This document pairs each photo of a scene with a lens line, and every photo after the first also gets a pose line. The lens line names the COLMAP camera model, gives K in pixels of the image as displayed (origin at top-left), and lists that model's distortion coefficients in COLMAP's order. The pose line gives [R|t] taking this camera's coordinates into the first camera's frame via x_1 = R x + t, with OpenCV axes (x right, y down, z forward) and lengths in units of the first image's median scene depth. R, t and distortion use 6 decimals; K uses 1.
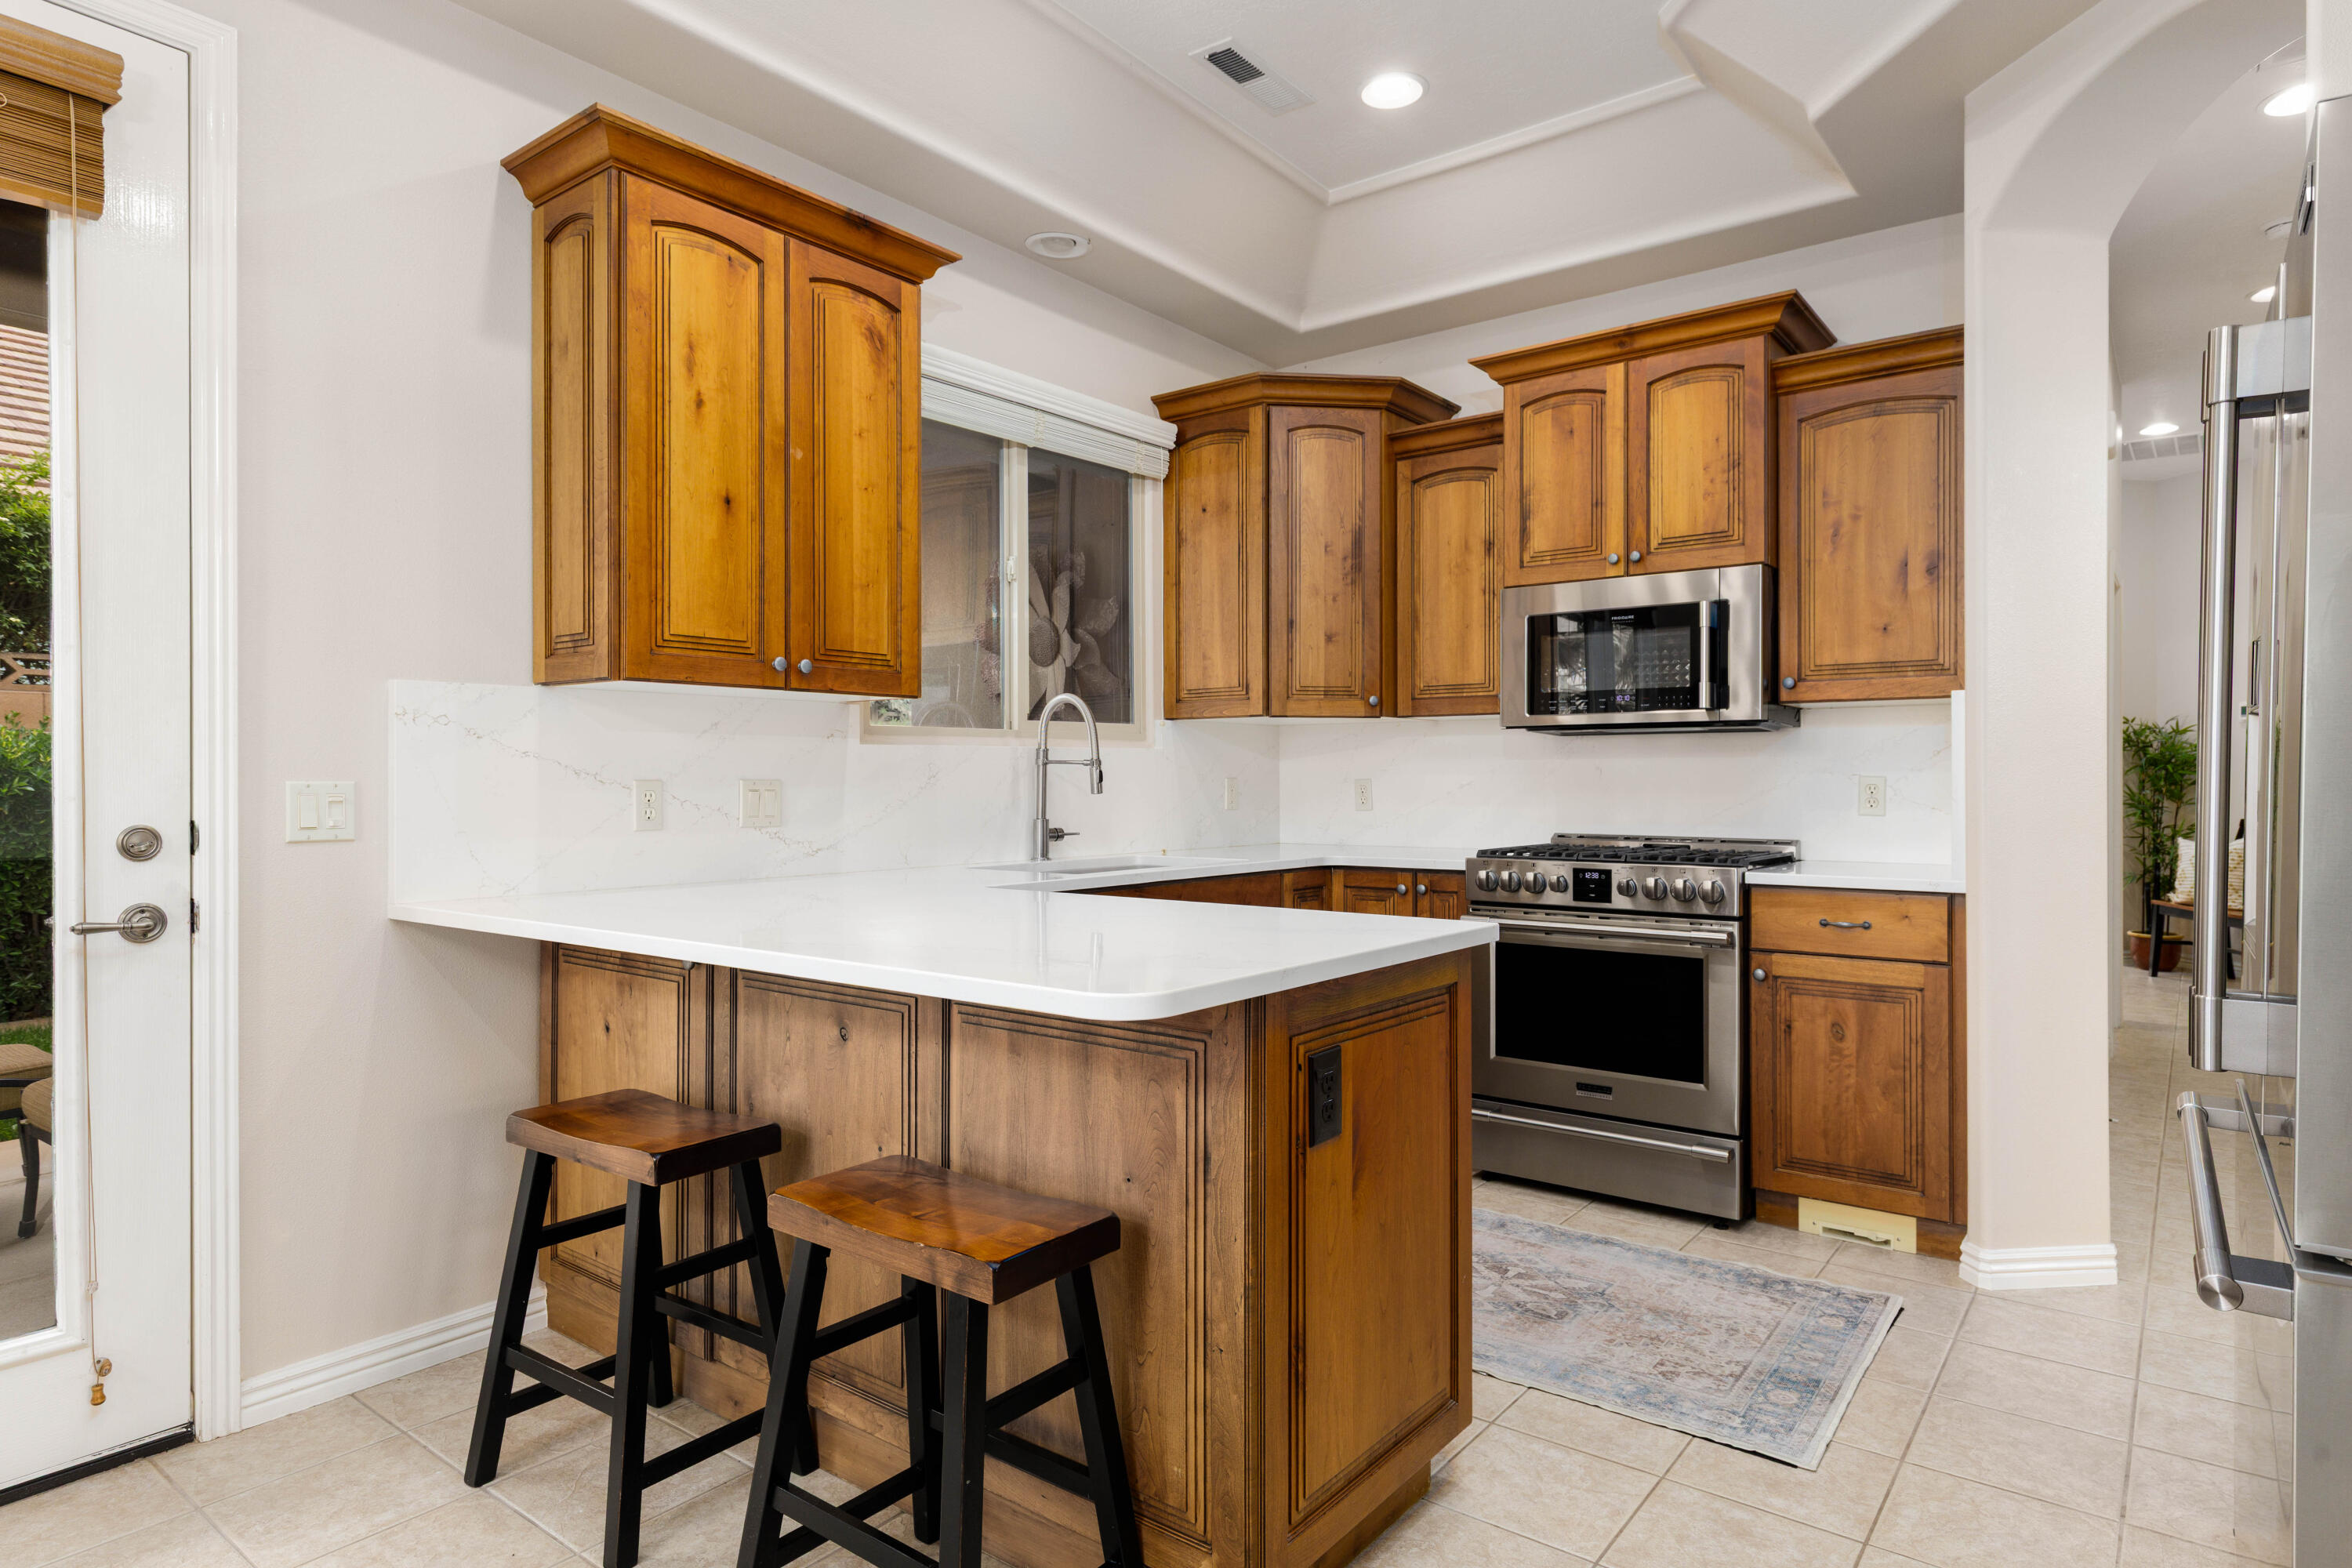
lens RADIAL K [[1310.0, 0, 1180.9], [0, 1310.0, 781.9], [0, 0, 1]] dist [0.002331, -0.000589]
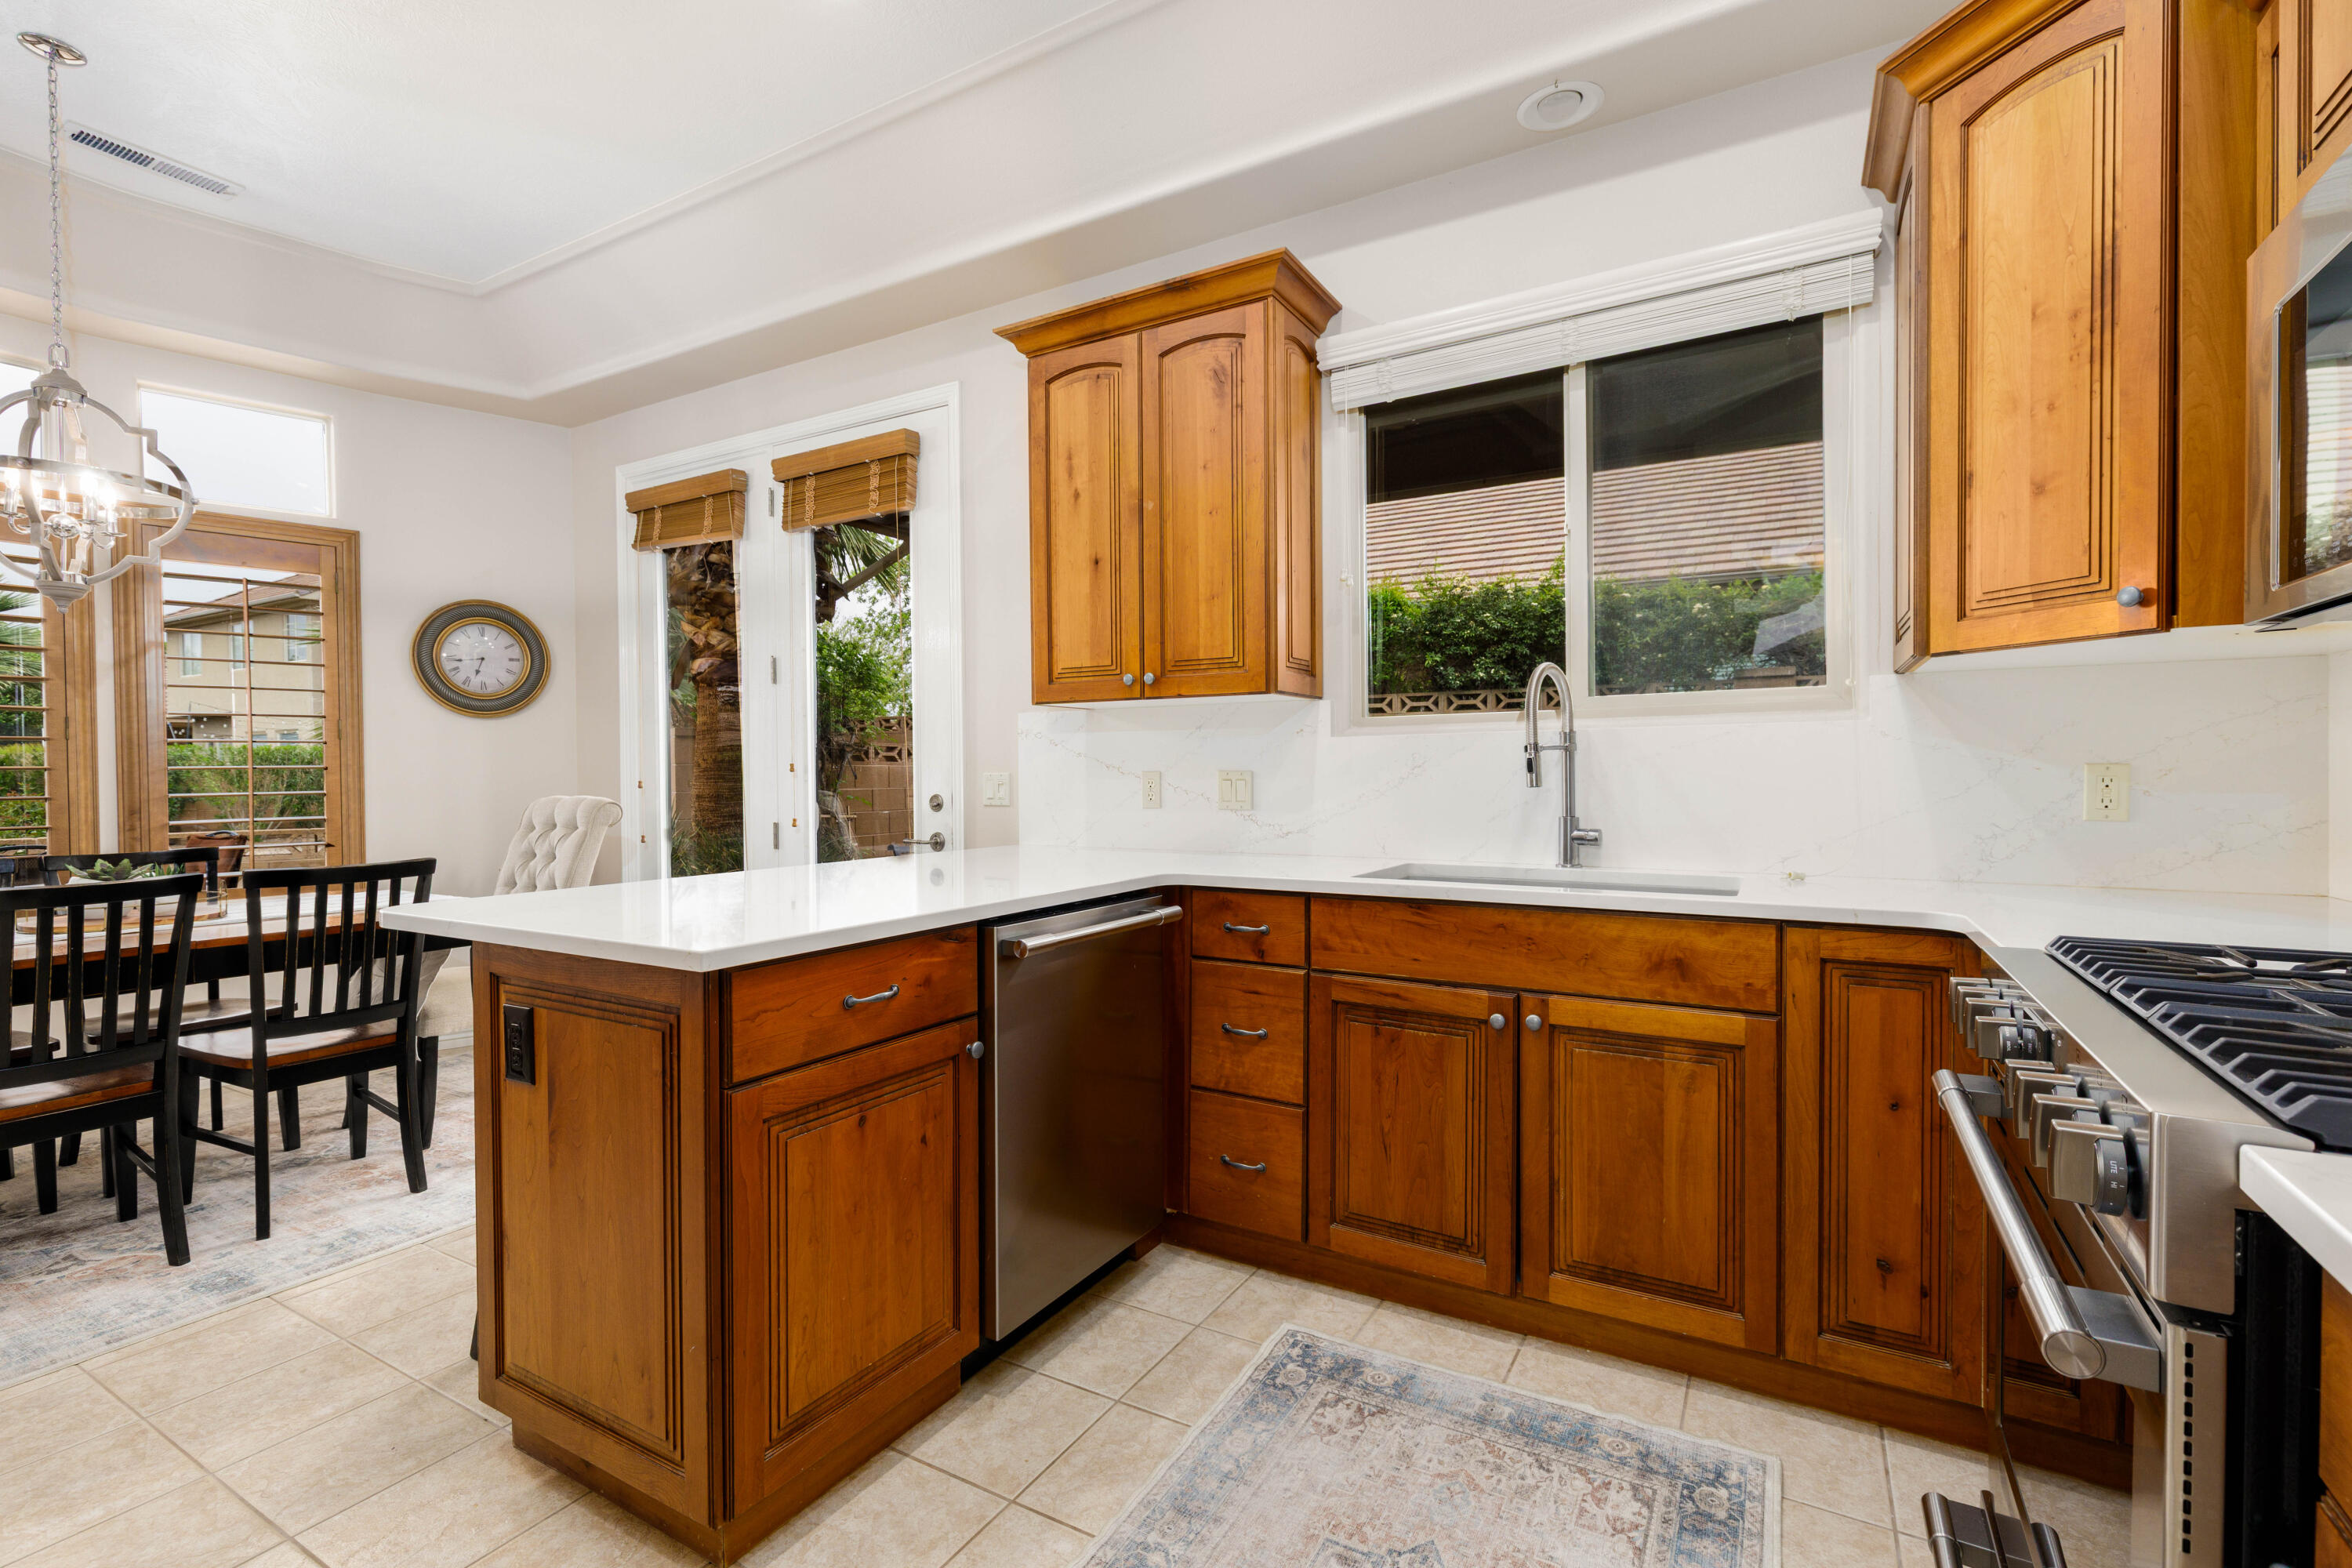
lens RADIAL K [[1050.3, 0, 1175.9], [0, 1050.3, 786.2], [0, 0, 1]] dist [0.002479, -0.001375]
pose [[0.129679, 0.015497, -0.991435, 0.724867], [0.003401, 0.999865, 0.016074, -0.003894], [0.991550, -0.005457, 0.129609, 0.944207]]
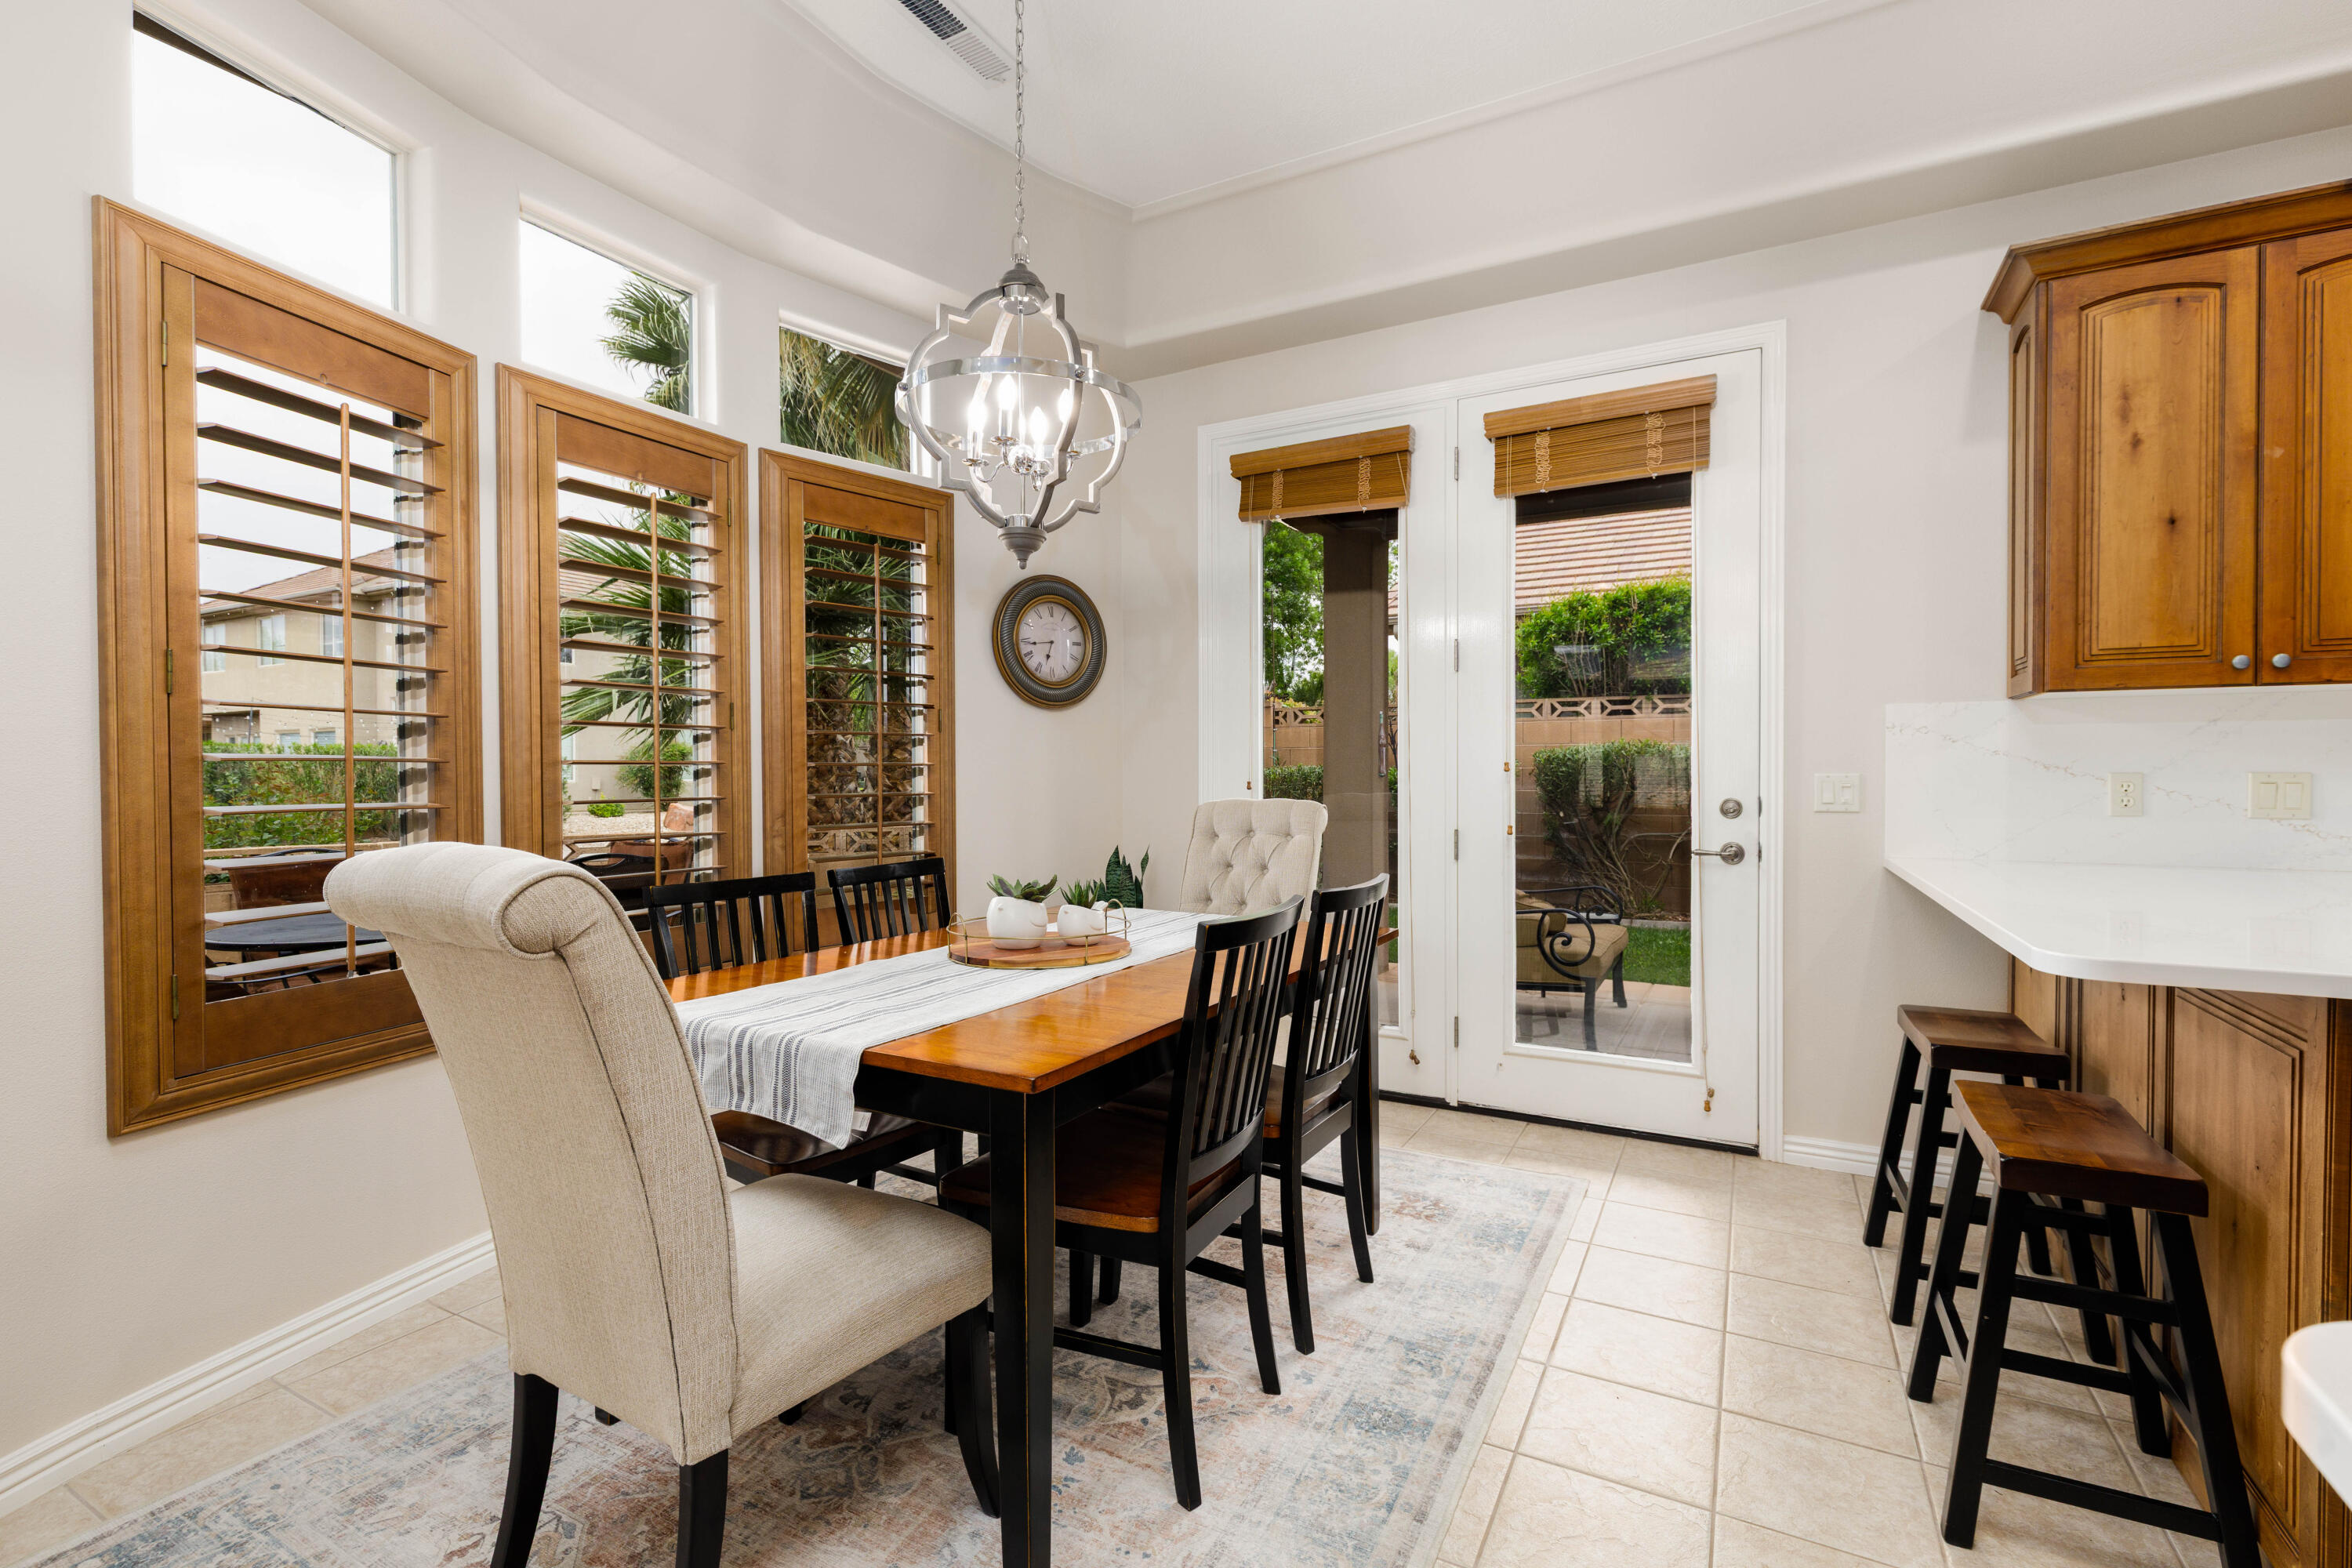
lens RADIAL K [[1050.3, 0, 1183.7], [0, 1050.3, 789.0], [0, 0, 1]] dist [0.002479, -0.001375]
pose [[0.156540, 0.013705, -0.987577, 0.407134], [-0.001054, 0.999905, 0.013709, 0.001332], [0.987671, -0.001105, 0.156540, 0.033710]]
